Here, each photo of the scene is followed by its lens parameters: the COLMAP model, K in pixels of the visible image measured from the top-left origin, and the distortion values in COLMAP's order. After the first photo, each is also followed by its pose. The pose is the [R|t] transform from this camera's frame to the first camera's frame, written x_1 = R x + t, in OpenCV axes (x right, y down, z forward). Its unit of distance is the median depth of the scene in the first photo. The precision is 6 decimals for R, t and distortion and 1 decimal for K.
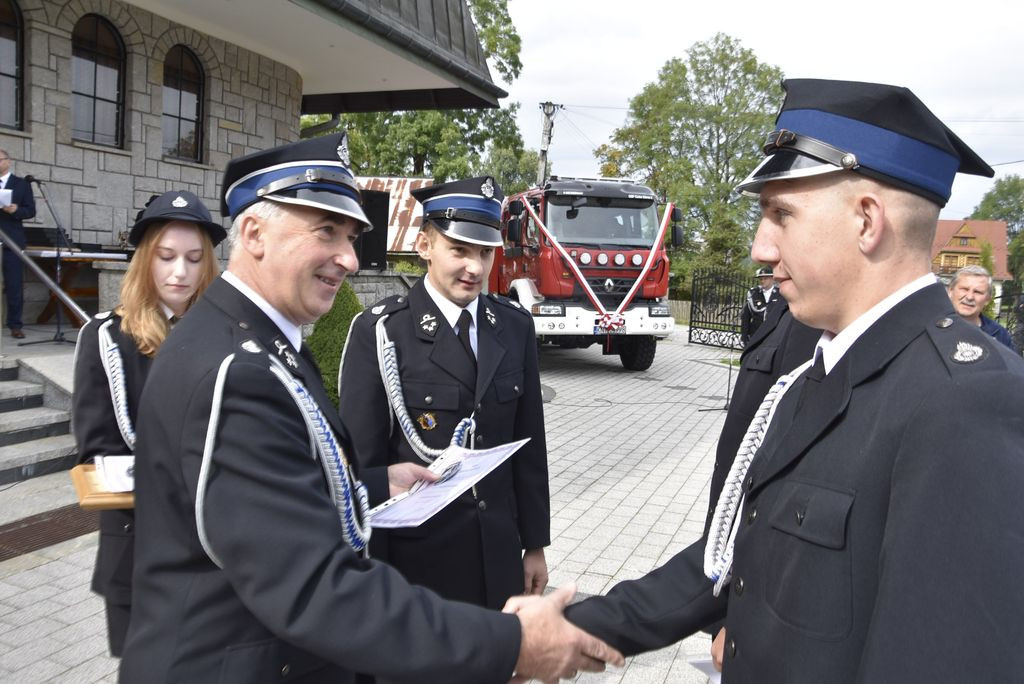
lens RADIAL K [[793.0, 0, 517.1], [0, 793.0, 338.9], [0, 0, 1]] dist [-0.169468, 0.118887]
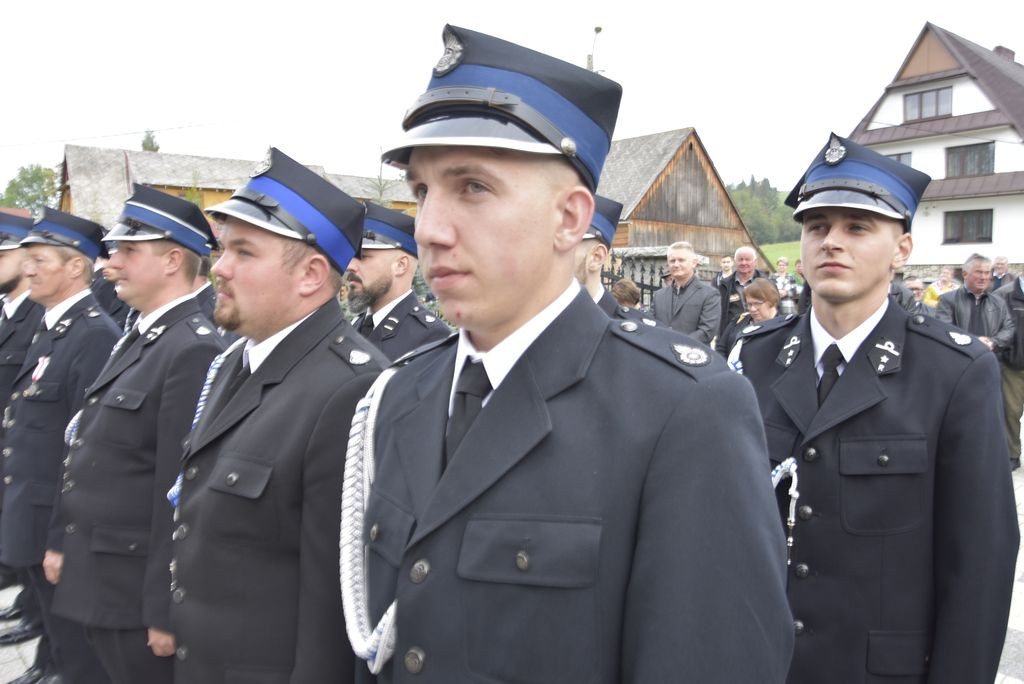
lens RADIAL K [[793.0, 0, 517.1], [0, 793.0, 338.9], [0, 0, 1]] dist [-0.169468, 0.118887]
pose [[0.434172, -0.110528, 0.894024, 0.116818], [0.096416, 0.992445, 0.075872, 0.010982], [-0.895655, 0.053256, 0.441549, -0.081115]]
